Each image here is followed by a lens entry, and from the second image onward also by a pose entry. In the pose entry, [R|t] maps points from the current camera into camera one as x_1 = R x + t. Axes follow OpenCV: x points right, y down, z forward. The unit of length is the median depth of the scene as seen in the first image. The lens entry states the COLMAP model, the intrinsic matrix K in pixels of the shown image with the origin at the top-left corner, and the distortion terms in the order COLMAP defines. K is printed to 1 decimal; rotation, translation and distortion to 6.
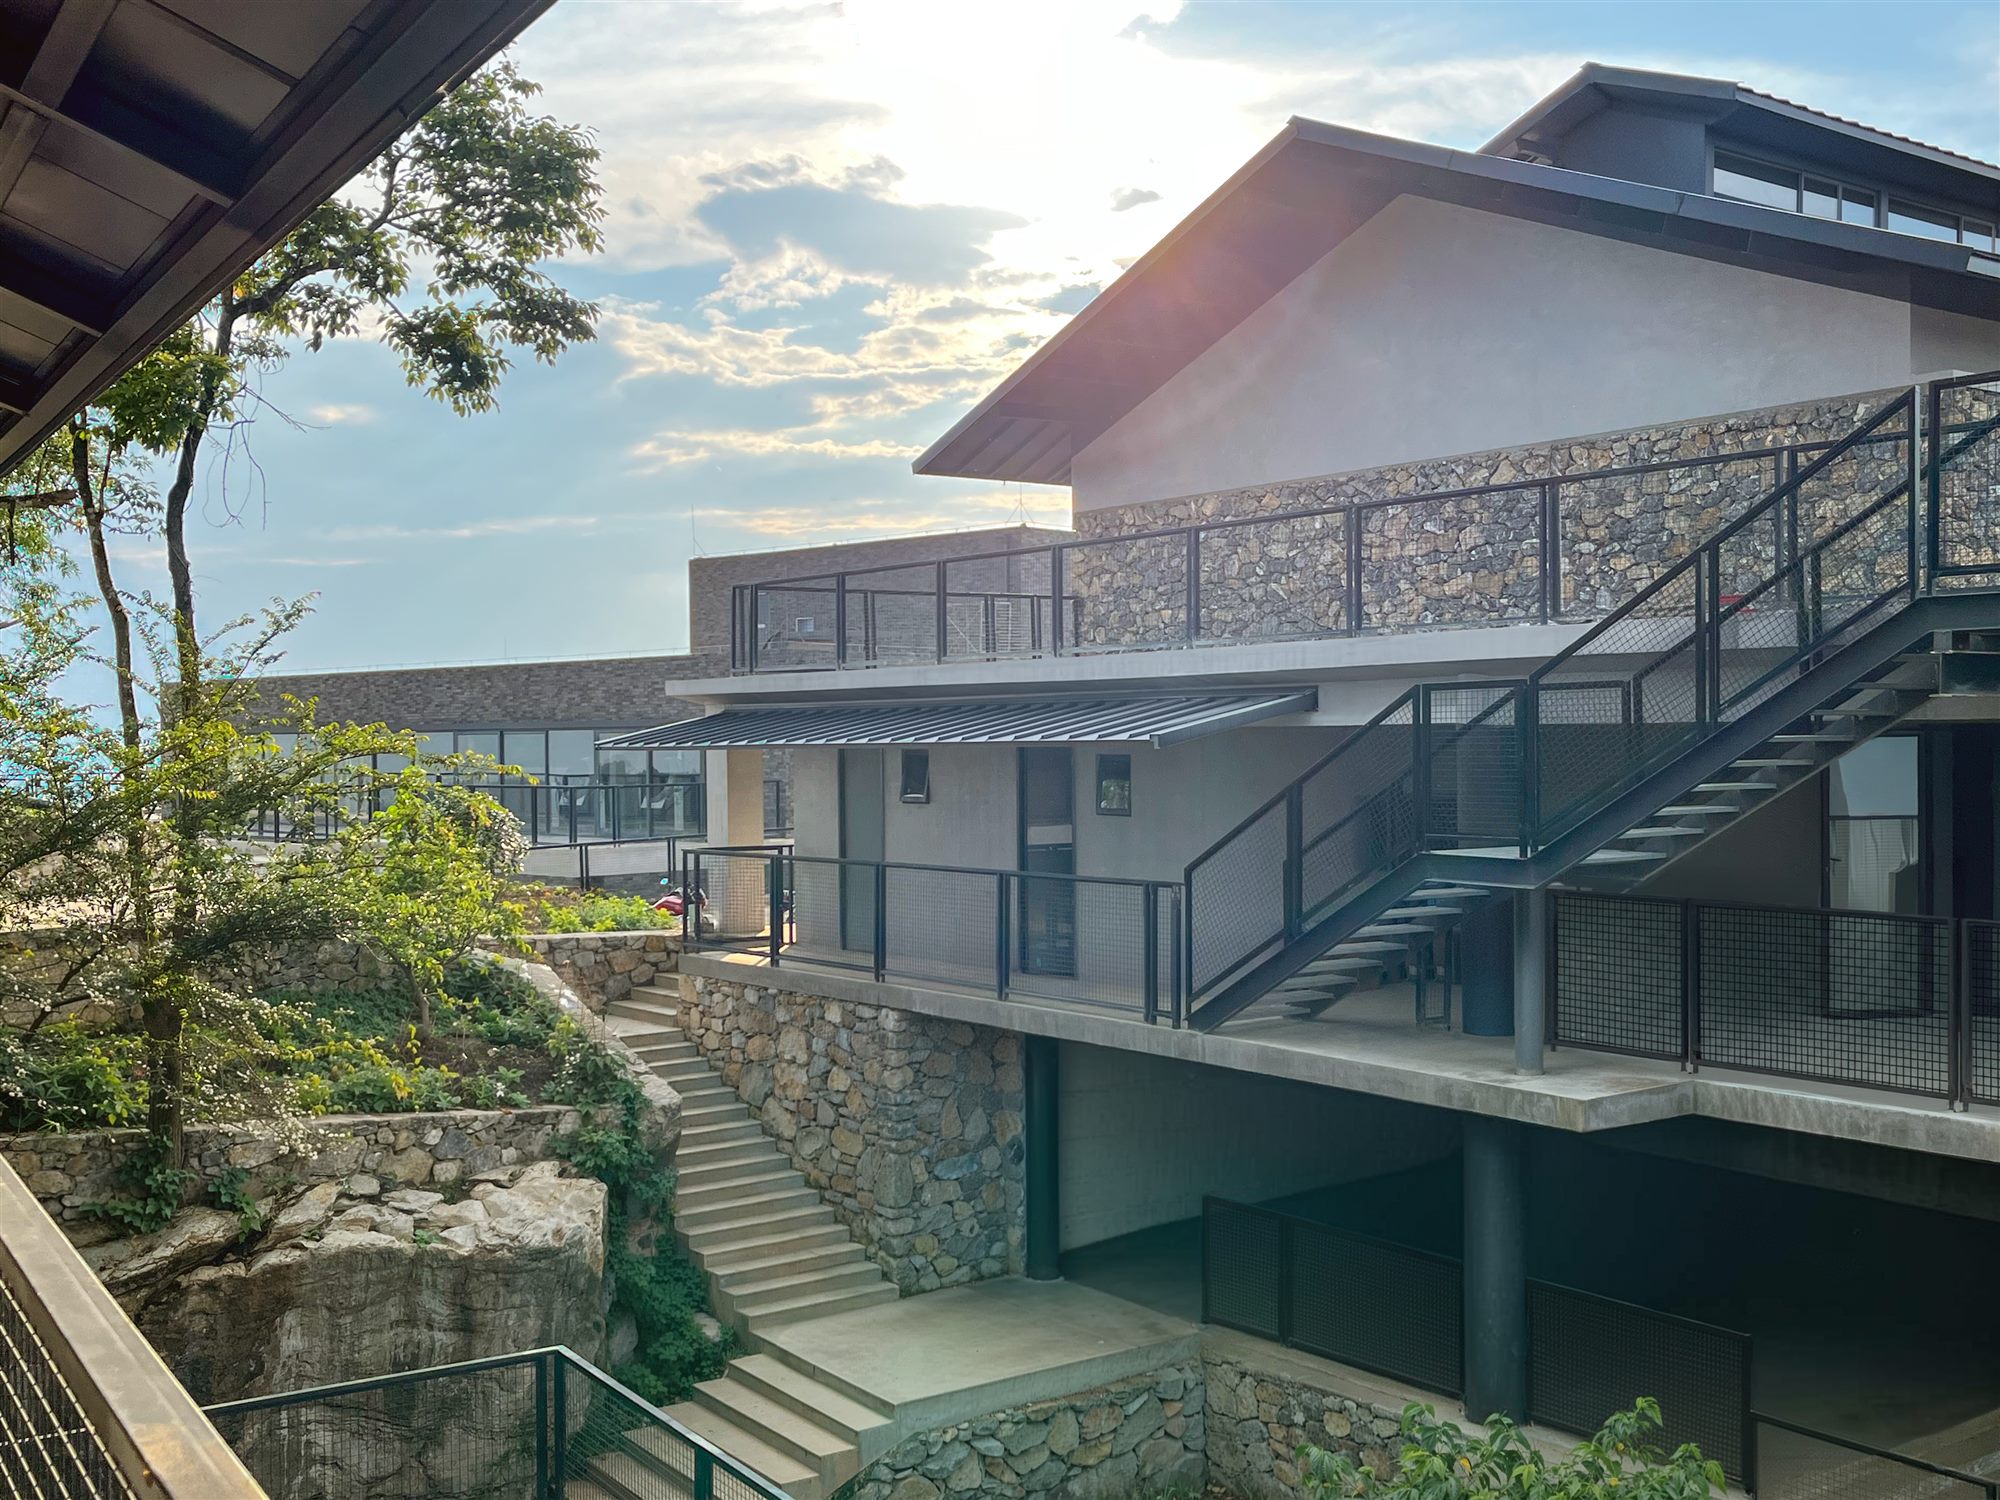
lens RADIAL K [[1794.2, 0, 843.5], [0, 1794.2, 751.5], [0, 0, 1]] dist [0.118959, -0.158486]
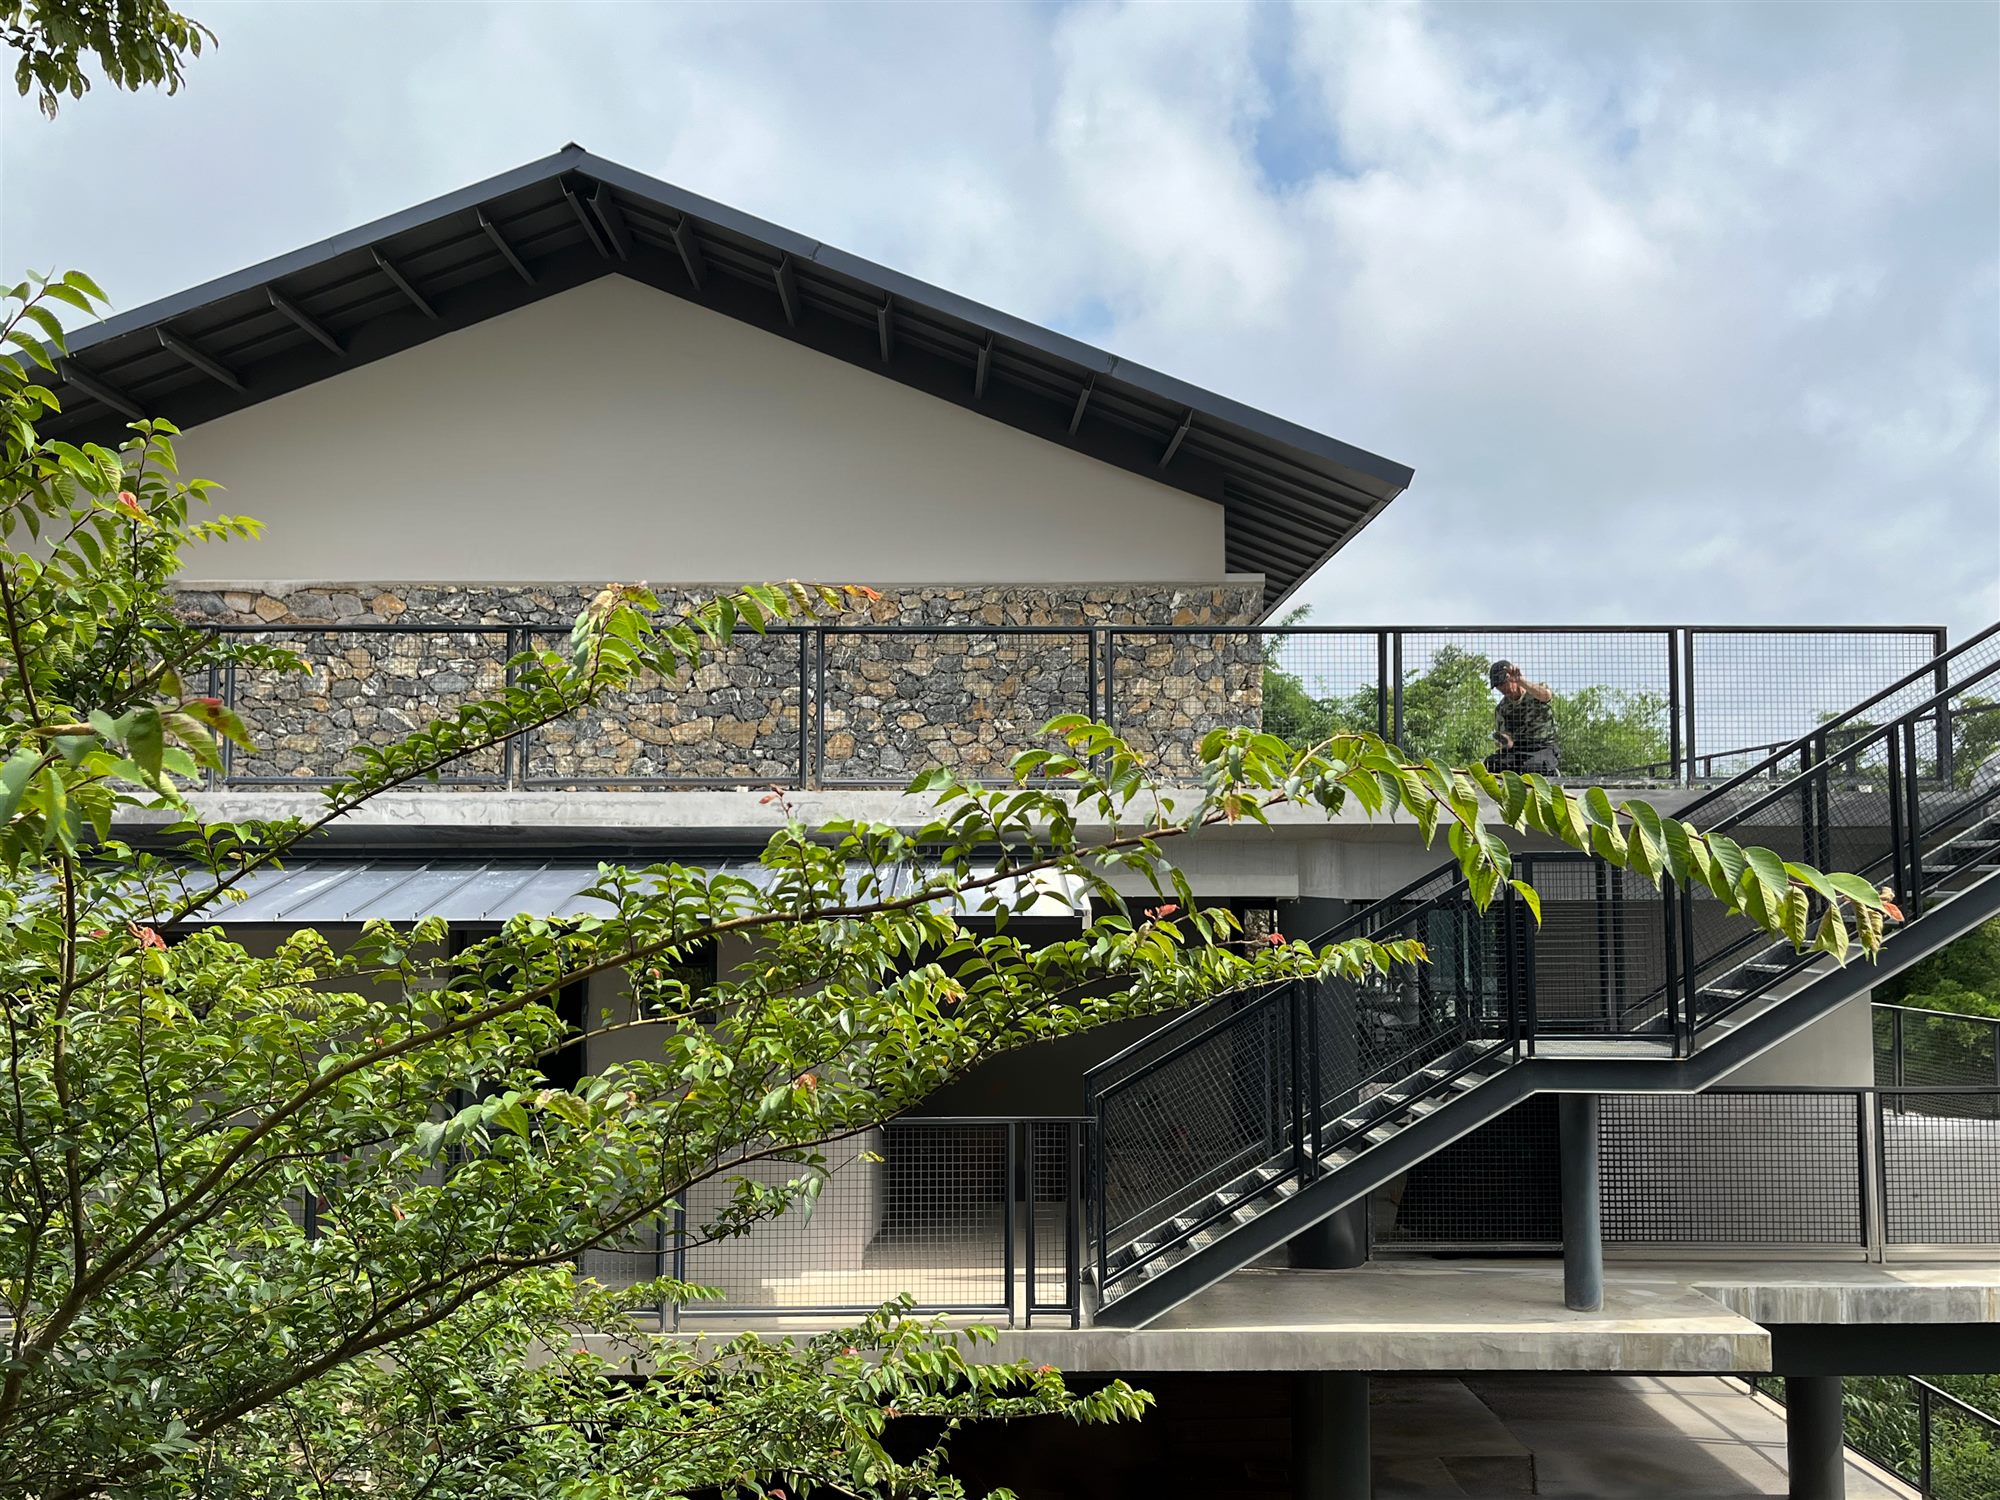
lens RADIAL K [[1794.2, 0, 843.5], [0, 1794.2, 751.5], [0, 0, 1]] dist [0.118959, -0.158486]
pose [[0.598300, 0.067748, 0.798403, -0.335245], [0.002459, 0.996259, -0.086380, -0.007403], [-0.801268, 0.053645, 0.595895, 0.468530]]
